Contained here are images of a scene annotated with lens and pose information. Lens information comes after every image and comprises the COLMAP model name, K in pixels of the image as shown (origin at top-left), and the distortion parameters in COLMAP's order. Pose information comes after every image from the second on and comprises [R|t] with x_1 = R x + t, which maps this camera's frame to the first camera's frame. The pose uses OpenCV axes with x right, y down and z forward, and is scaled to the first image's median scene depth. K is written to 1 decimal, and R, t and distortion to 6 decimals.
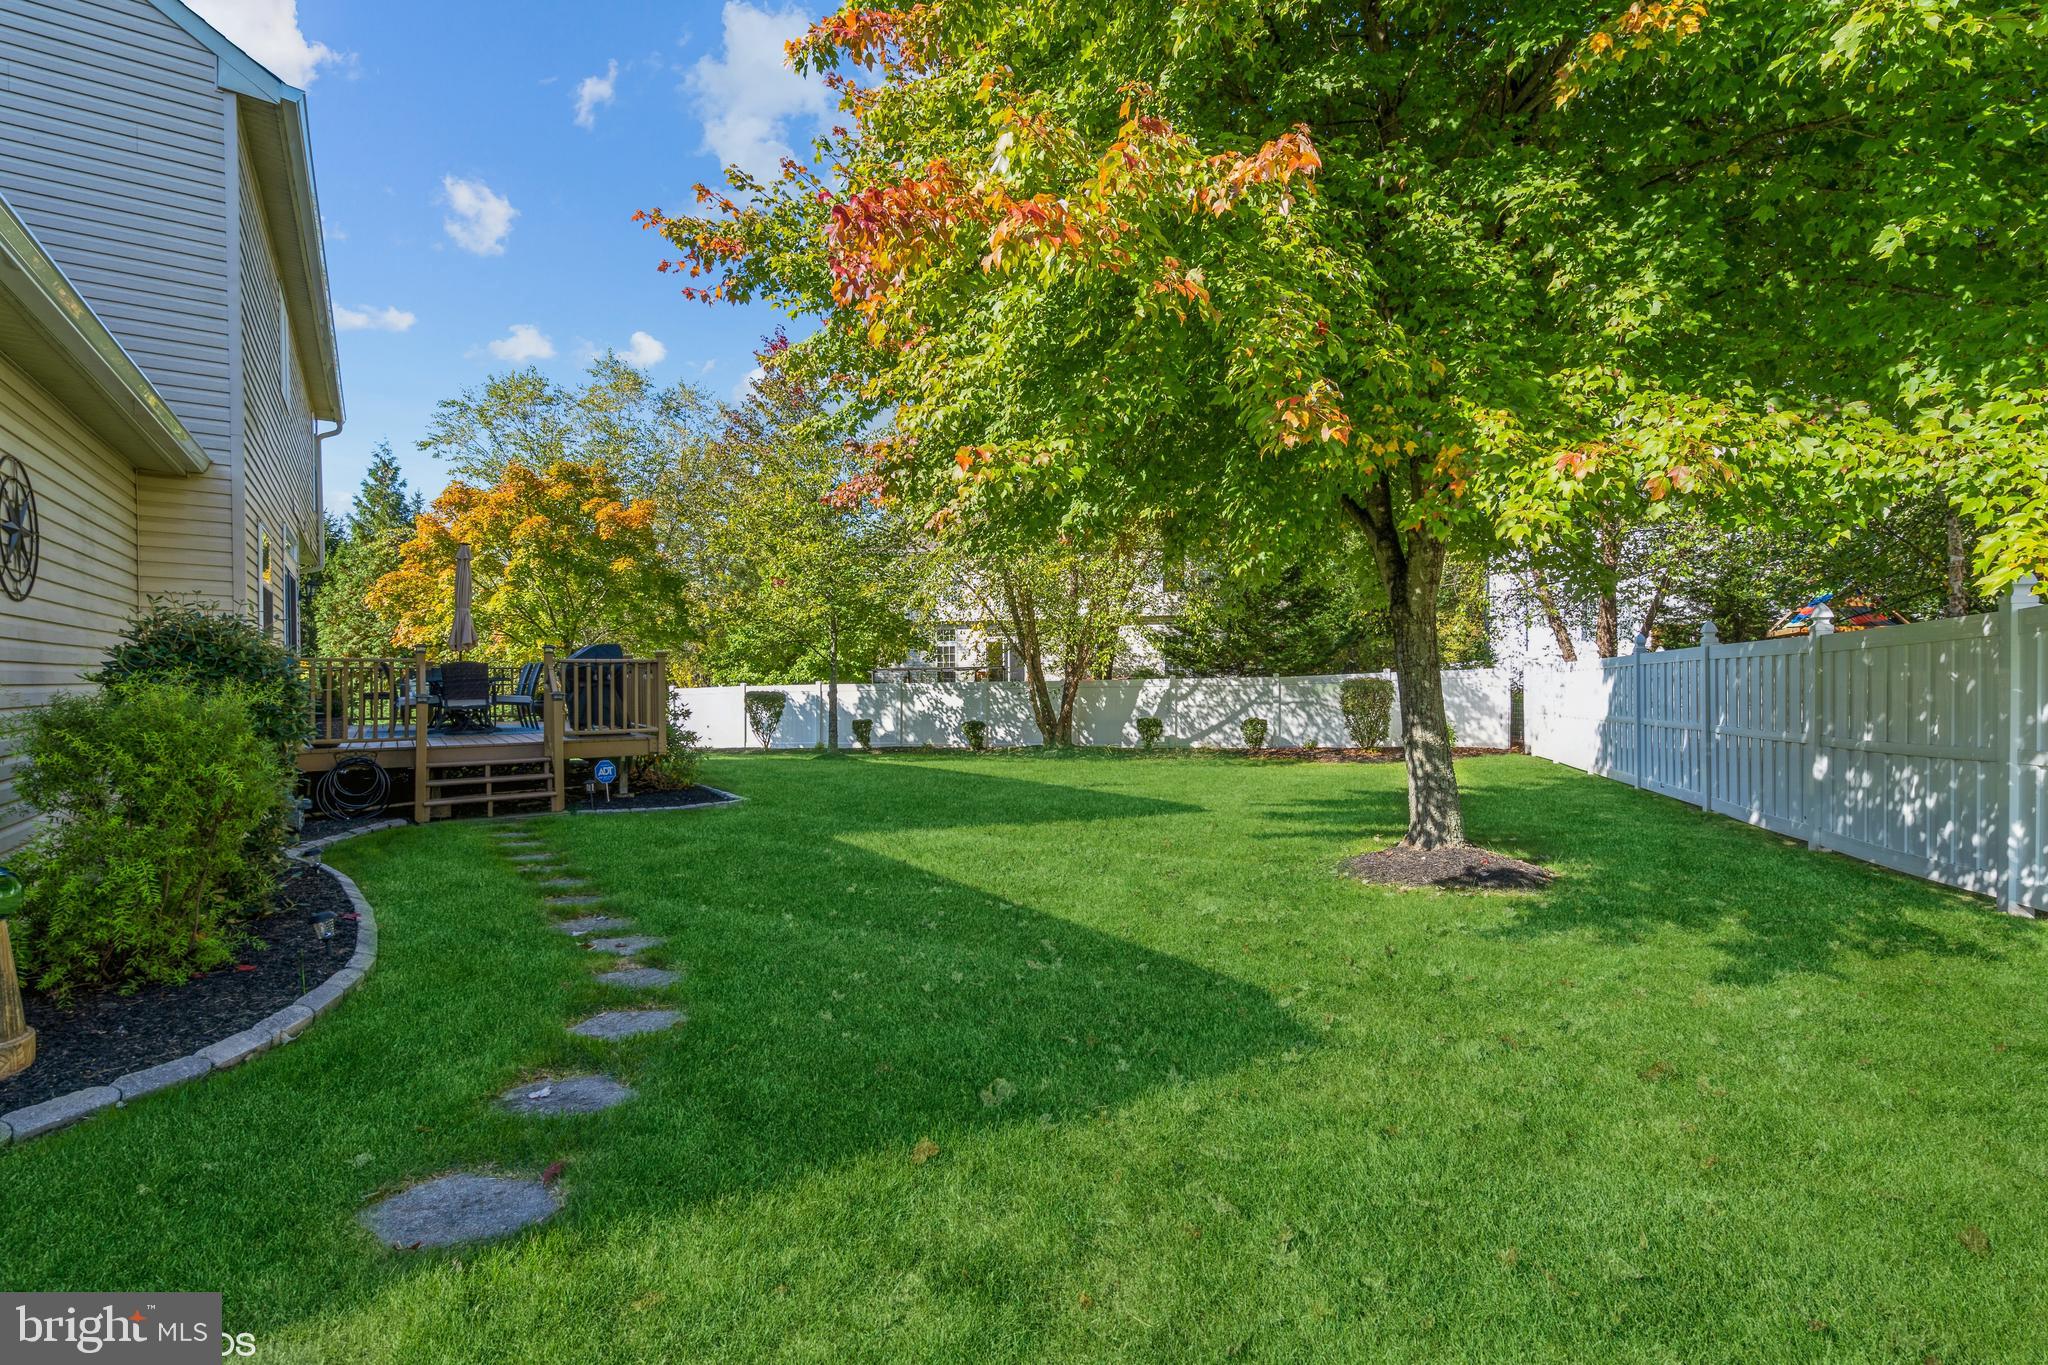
lens RADIAL K [[935.1, 0, 1017.4], [0, 935.1, 693.3], [0, 0, 1]] dist [-0.003288, 0.000667]
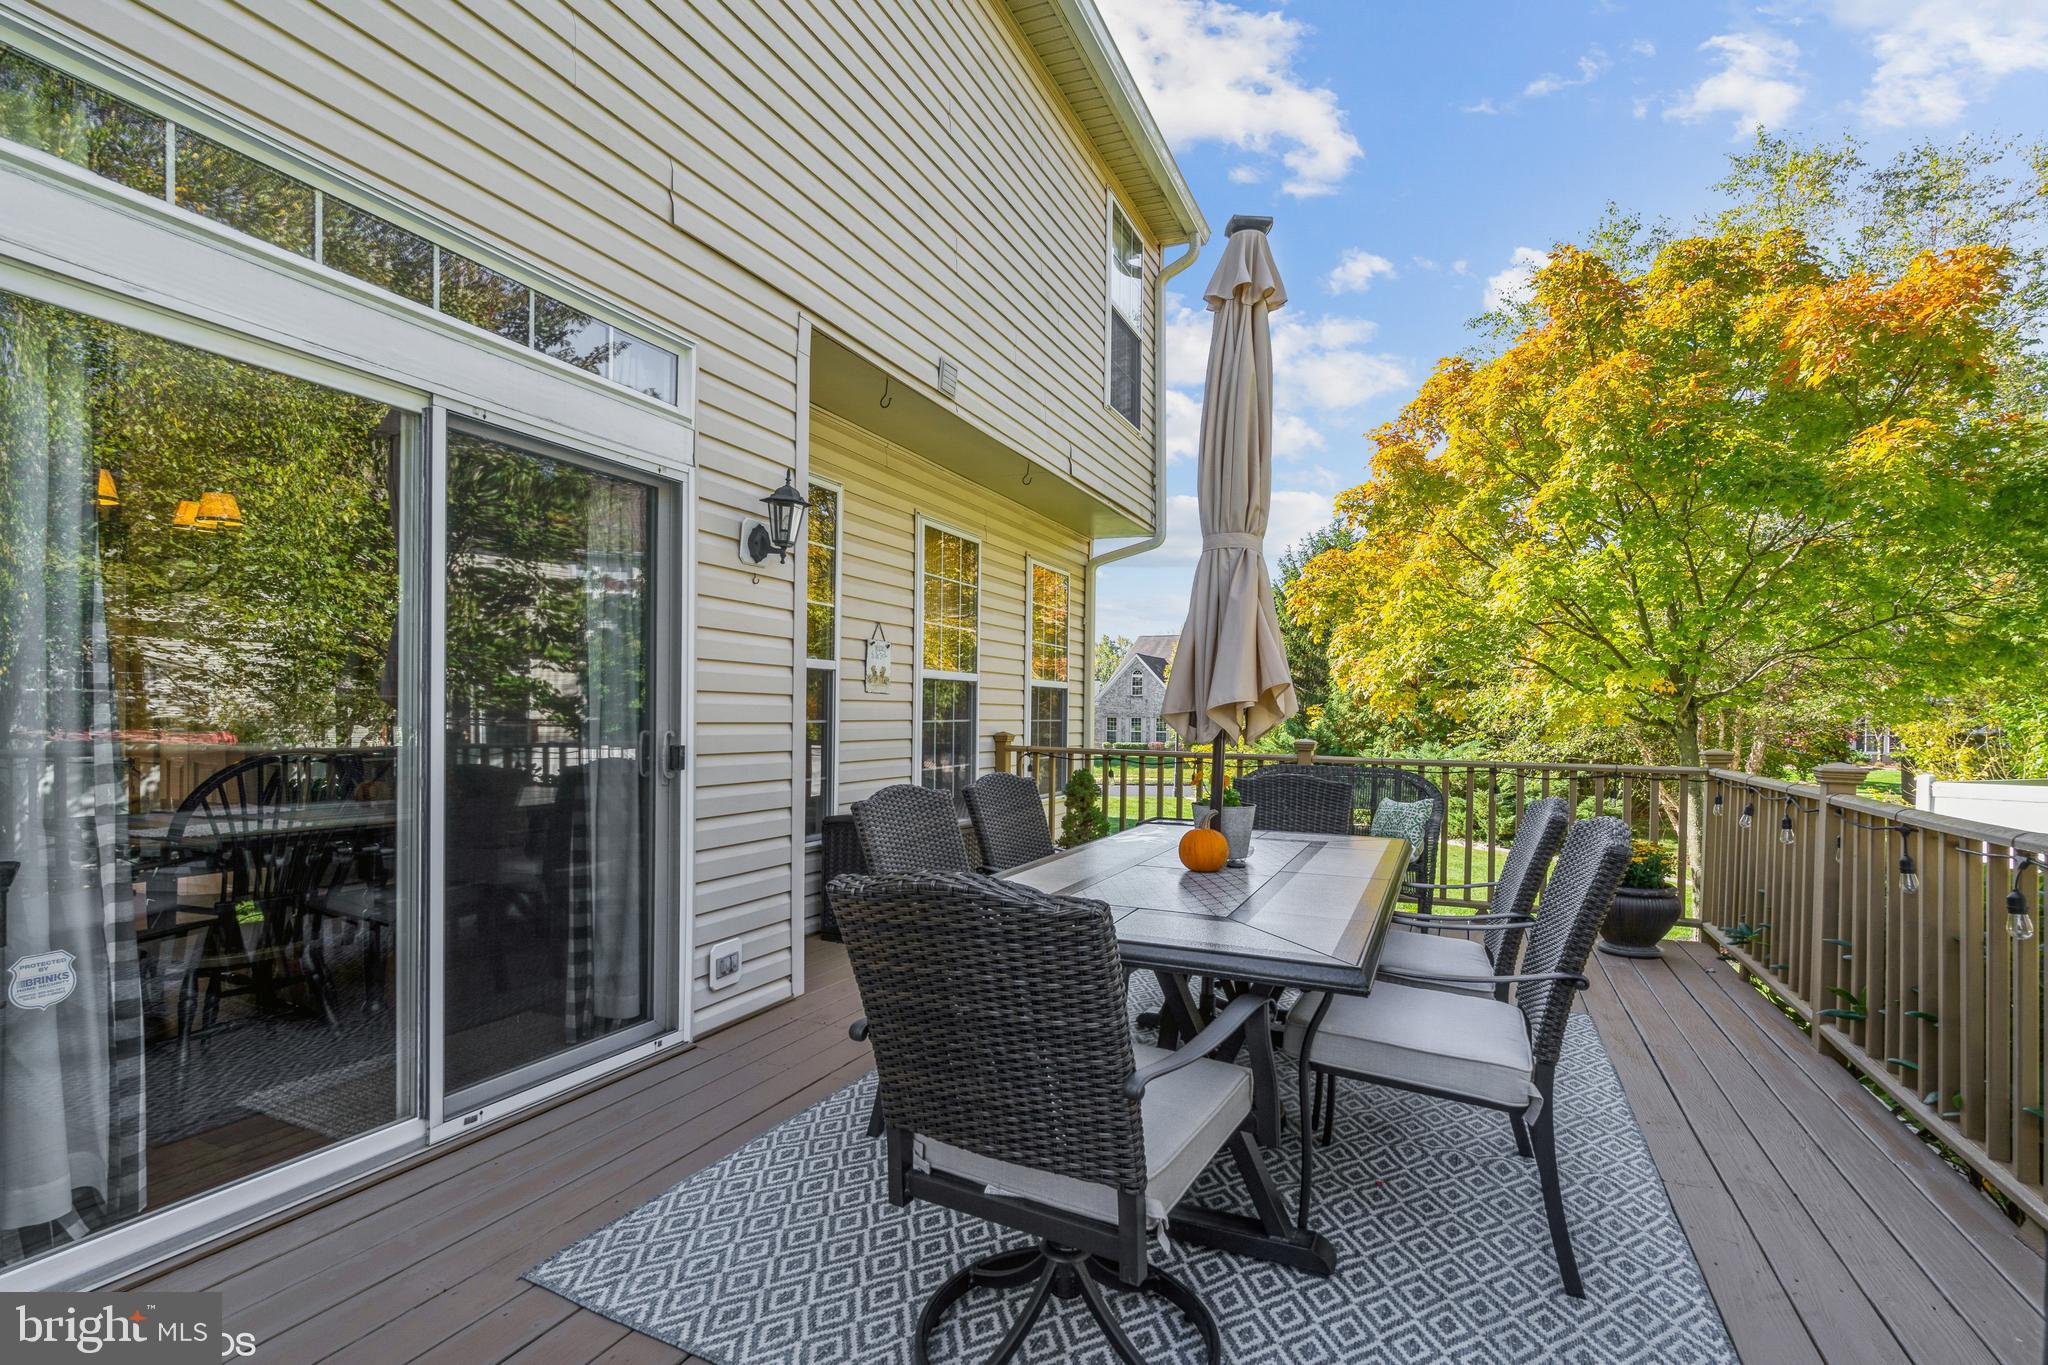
lens RADIAL K [[957.3, 0, 1018.7], [0, 957.3, 717.9], [0, 0, 1]] dist [-0.002182, 0.000301]
pose [[0.513874, 0.012263, -0.857778, -0.173956], [-0.022493, 0.999747, 0.000818, -0.019838], [0.857571, 0.018874, 0.514019, 0.341360]]
